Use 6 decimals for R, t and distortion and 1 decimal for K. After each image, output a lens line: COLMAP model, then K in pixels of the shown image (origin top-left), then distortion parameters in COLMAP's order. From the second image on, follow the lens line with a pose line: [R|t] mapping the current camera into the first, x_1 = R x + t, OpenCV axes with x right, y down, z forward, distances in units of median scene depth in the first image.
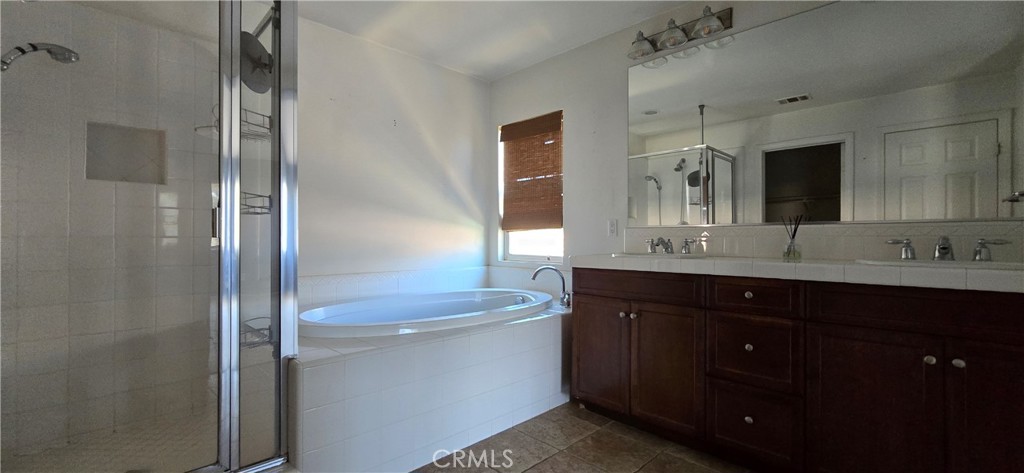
lens RADIAL K [[419.8, 0, 516.0], [0, 419.8, 238.0], [0, 0, 1]] dist [-0.009765, 0.000743]
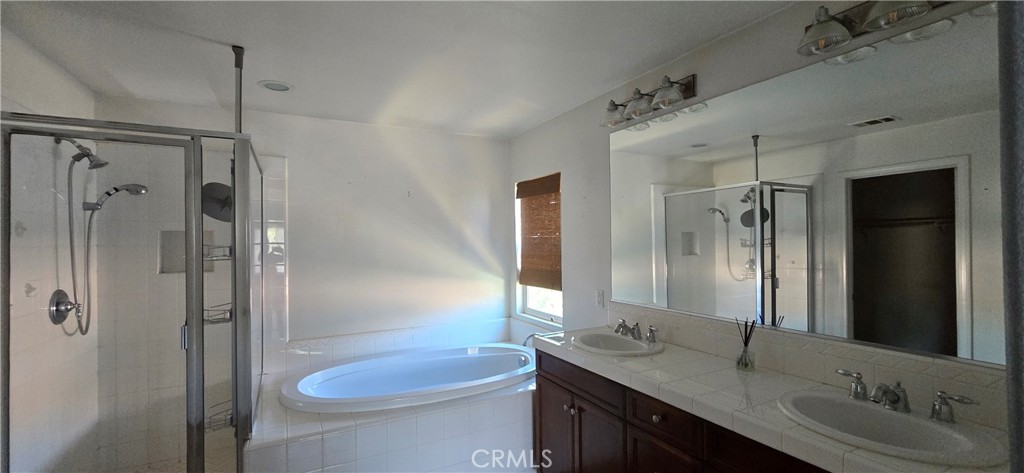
lens RADIAL K [[419.8, 0, 520.0], [0, 419.8, 238.1], [0, 0, 1]] dist [-0.009765, 0.000743]
pose [[0.958361, -0.015213, -0.285155, 0.270668], [0.015132, 0.999882, -0.002489, -0.133007], [0.285159, -0.001930, 0.958478, 0.016875]]
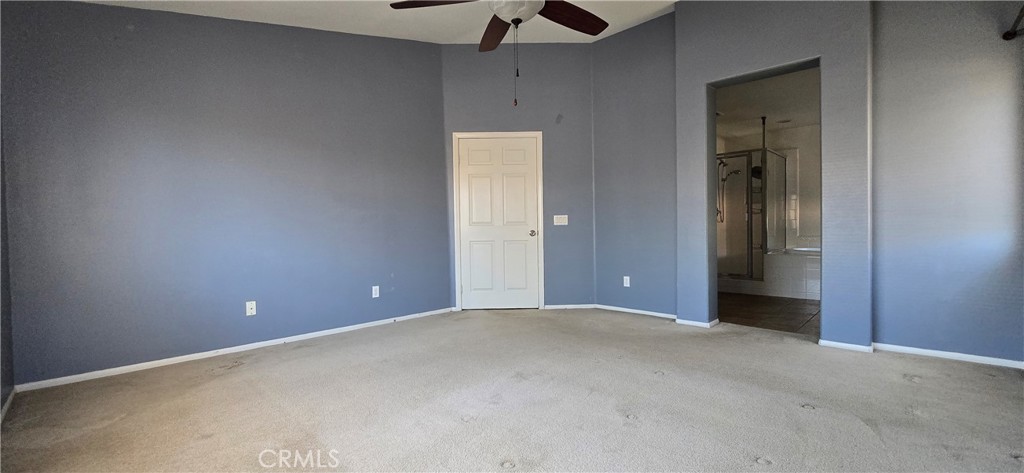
lens RADIAL K [[419.8, 0, 511.5], [0, 419.8, 234.3], [0, 0, 1]] dist [-0.009765, 0.000743]
pose [[-0.000922, 0.016566, -0.999862, 1.381290], [0.016711, 0.999723, 0.016548, 0.010501], [0.999860, -0.016694, -0.001198, -0.533683]]
